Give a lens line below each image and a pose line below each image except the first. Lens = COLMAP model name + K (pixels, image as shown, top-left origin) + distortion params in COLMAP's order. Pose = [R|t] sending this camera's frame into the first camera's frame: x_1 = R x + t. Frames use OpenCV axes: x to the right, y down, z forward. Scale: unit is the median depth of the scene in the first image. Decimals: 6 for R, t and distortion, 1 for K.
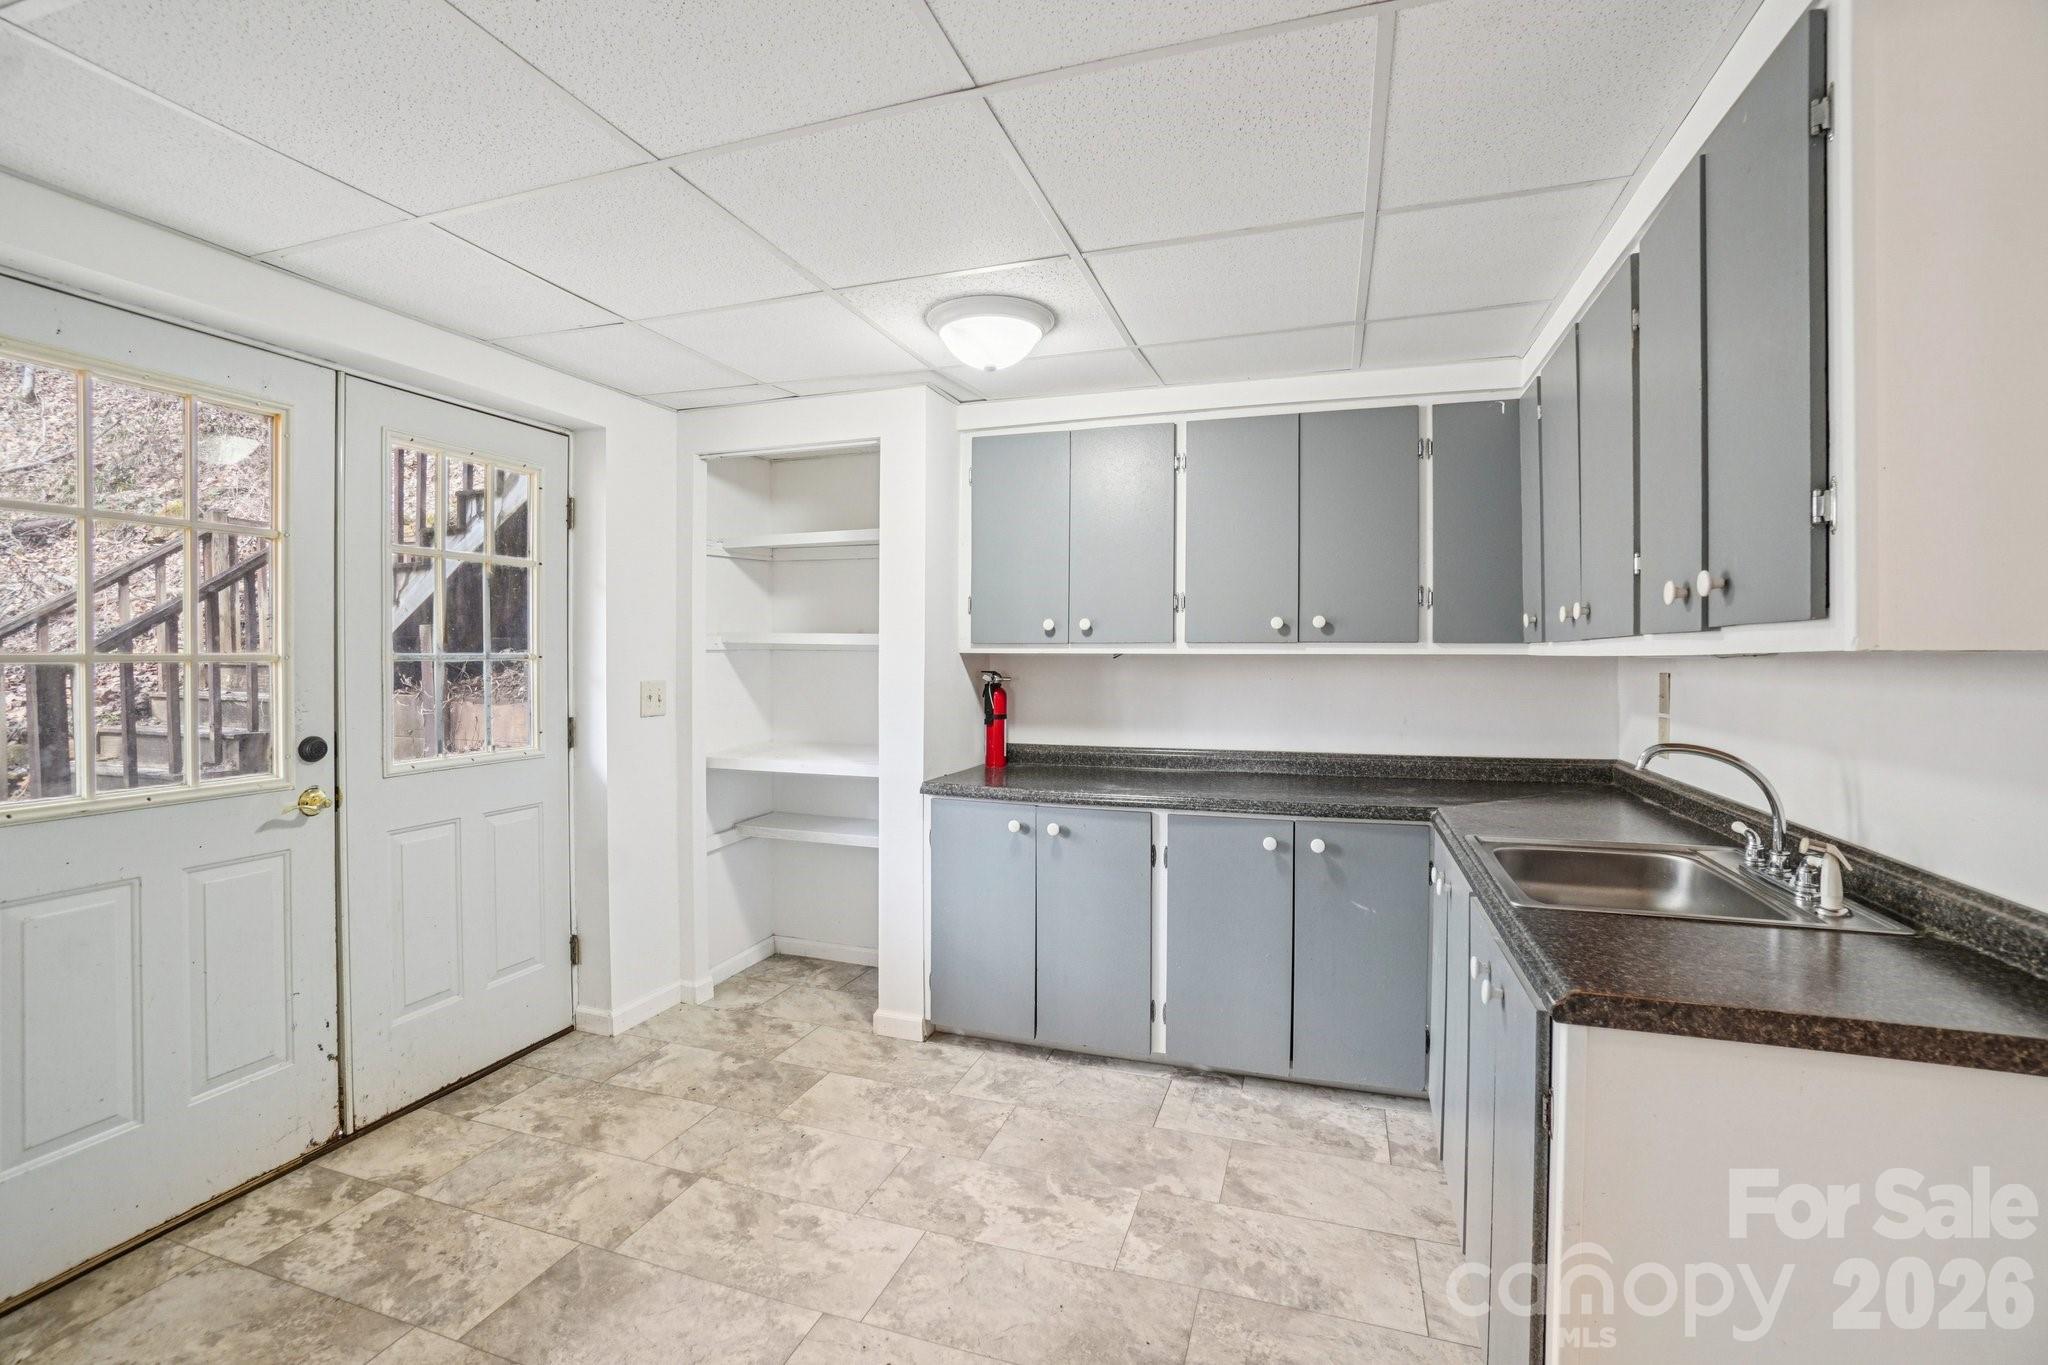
lens RADIAL K [[902.4, 0, 1027.5], [0, 902.4, 665.0], [0, 0, 1]] dist [-0.063683, 0.021370]
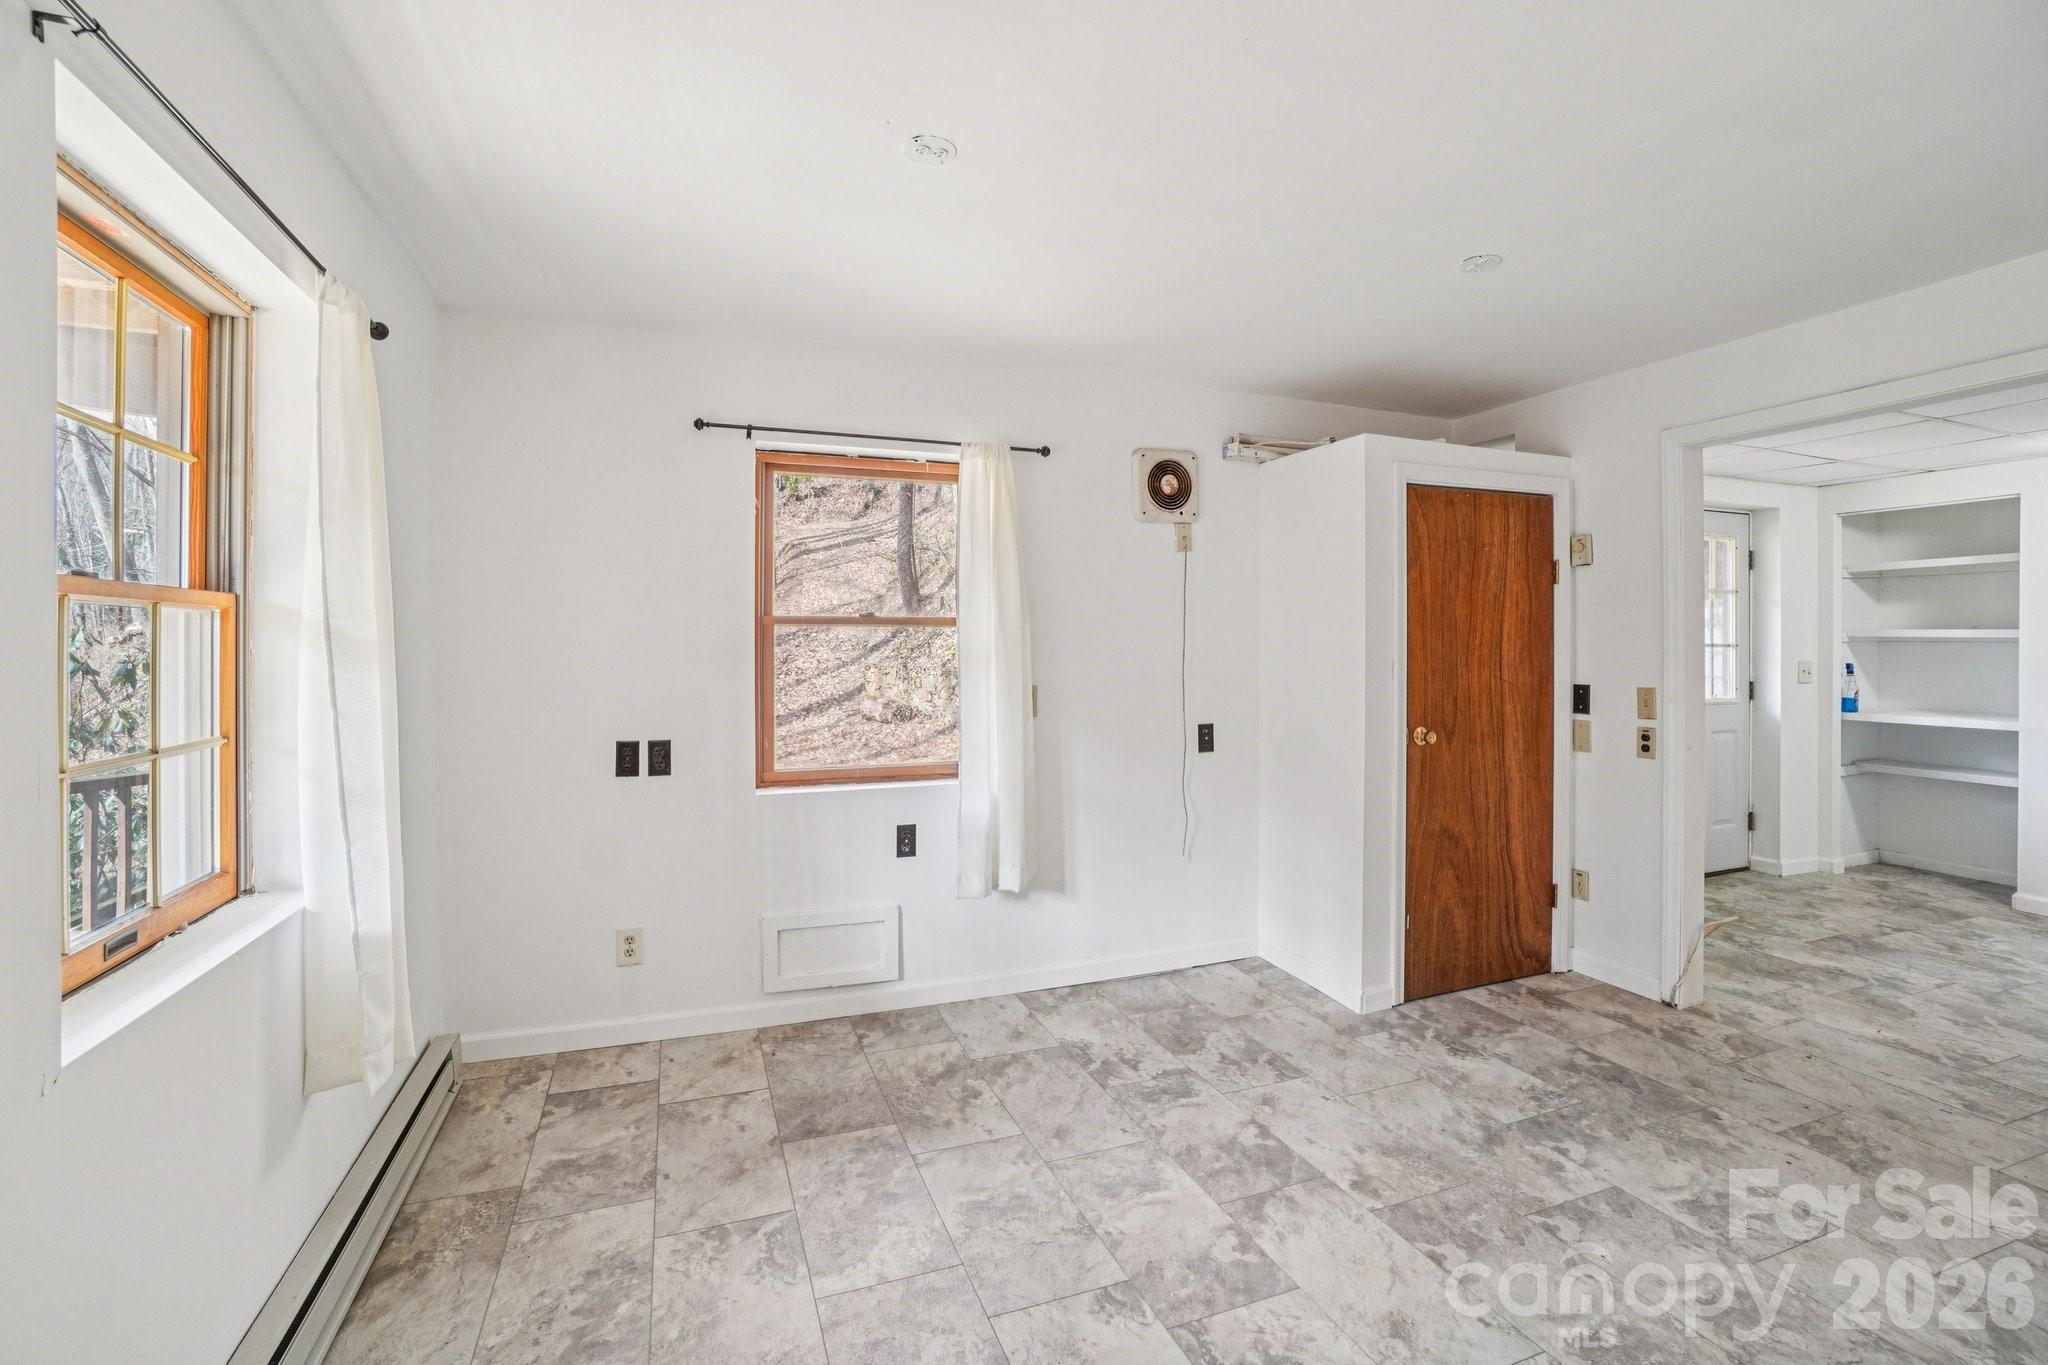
lens RADIAL K [[883.2, 0, 1028.3], [0, 883.2, 649.1], [0, 0, 1]] dist [-0.112068, 0.051852]
pose [[0.655750, -0.000751, -0.754978, -0.195805], [-0.018783, 0.999674, -0.017308, 0.045045], [0.754745, 0.025531, 0.655522, -0.957500]]
